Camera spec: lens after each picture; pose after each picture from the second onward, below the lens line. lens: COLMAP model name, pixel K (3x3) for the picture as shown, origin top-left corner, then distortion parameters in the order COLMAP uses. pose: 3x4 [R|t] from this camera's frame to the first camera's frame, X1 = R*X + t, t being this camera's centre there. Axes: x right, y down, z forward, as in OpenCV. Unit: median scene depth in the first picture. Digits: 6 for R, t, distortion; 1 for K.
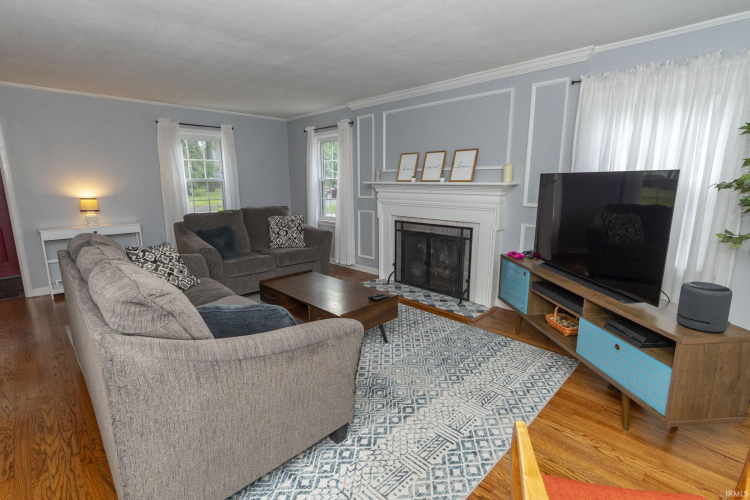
lens RADIAL K [[354.4, 0, 367.3], [0, 354.4, 253.3], [0, 0, 1]] dist [-0.003666, 0.000104]
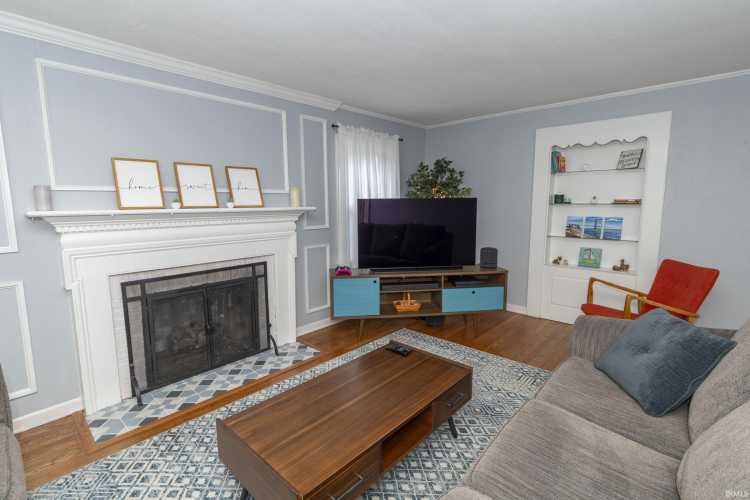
lens RADIAL K [[354.4, 0, 369.7], [0, 354.4, 248.6], [0, 0, 1]] dist [-0.003666, 0.000104]
pose [[-0.053543, -0.126291, 0.990547, -0.527594], [0.210812, 0.968183, 0.134835, -0.158735], [-0.976059, 0.216039, -0.025215, 0.756566]]
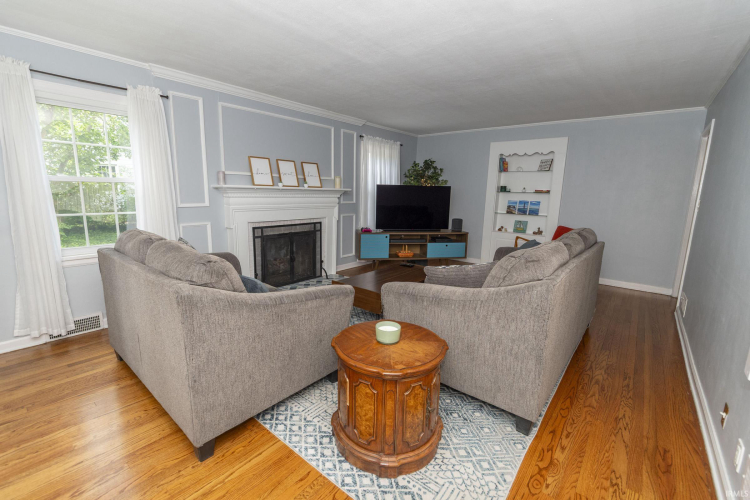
lens RADIAL K [[331.7, 0, 371.2], [0, 331.7, 251.3], [0, 0, 1]] dist [-0.005069, -0.001387]
pose [[-0.110534, -0.176661, 0.978046, -0.957363], [0.182641, 0.963706, 0.194712, -0.170375], [-0.976947, 0.200153, -0.074257, 0.907349]]
